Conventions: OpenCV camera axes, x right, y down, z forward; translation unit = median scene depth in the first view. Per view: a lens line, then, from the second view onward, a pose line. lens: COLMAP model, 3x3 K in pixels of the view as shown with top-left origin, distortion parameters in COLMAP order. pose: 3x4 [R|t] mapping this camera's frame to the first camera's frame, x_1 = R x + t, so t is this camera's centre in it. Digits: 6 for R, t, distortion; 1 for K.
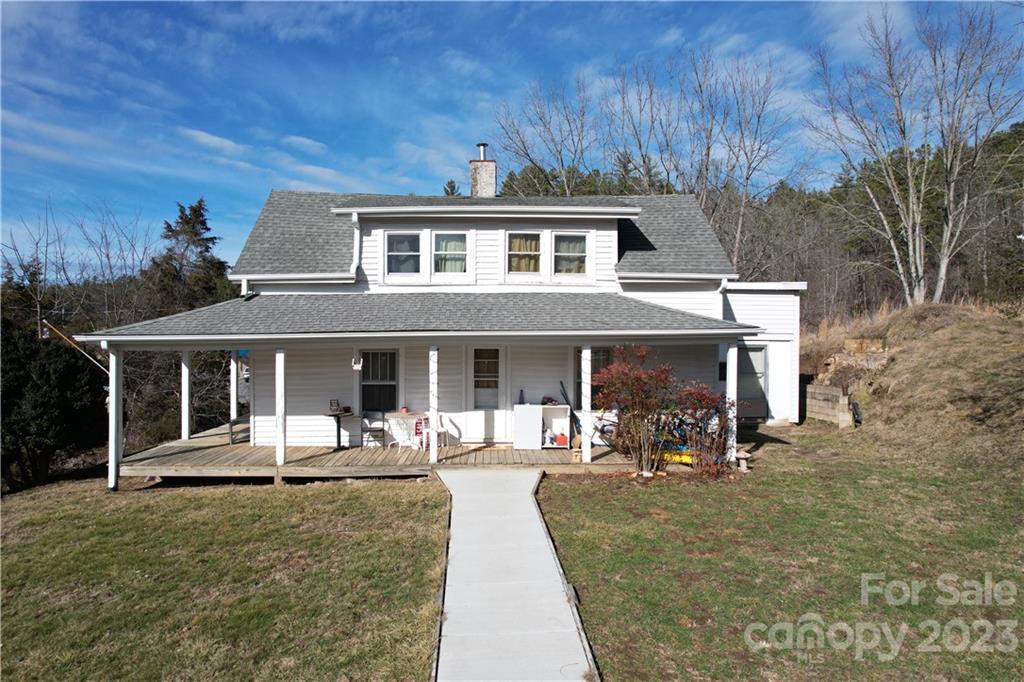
lens RADIAL K [[651.4, 0, 508.5], [0, 651.4, 344.5], [0, 0, 1]] dist [-0.073019, 0.061220]
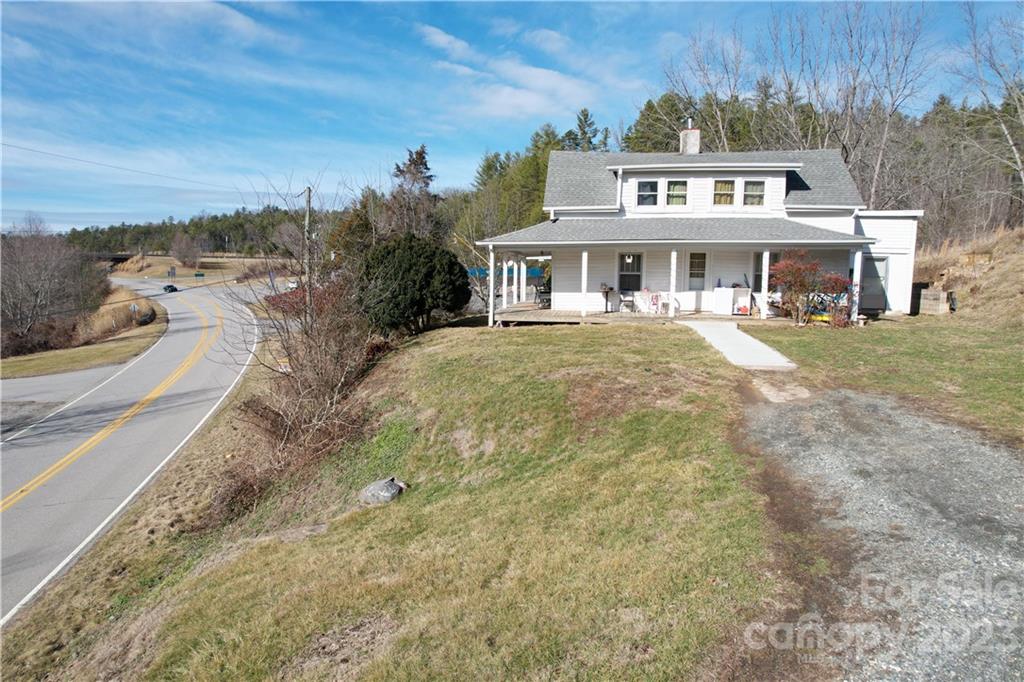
lens RADIAL K [[651.4, 0, 508.5], [0, 651.4, 344.5], [0, 0, 1]] dist [-0.073019, 0.061220]
pose [[0.983786, 0.027763, -0.177182, -0.204903], [-0.008335, 0.993956, 0.109463, 0.060555], [0.179150, -0.106211, 0.978072, -0.676117]]
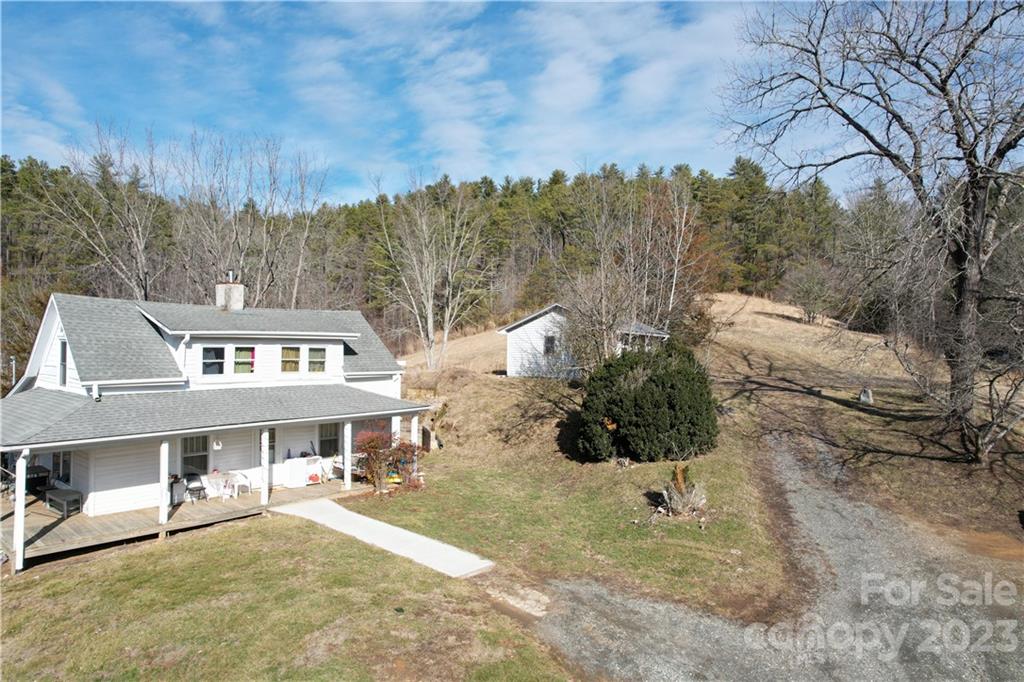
lens RADIAL K [[651.4, 0, 508.5], [0, 651.4, 344.5], [0, 0, 1]] dist [-0.073019, 0.061220]
pose [[0.692336, 0.010440, 0.721499, -0.721099], [-0.003109, 0.999929, -0.011486, -0.160222], [-0.721568, 0.005709, 0.692320, -0.427357]]
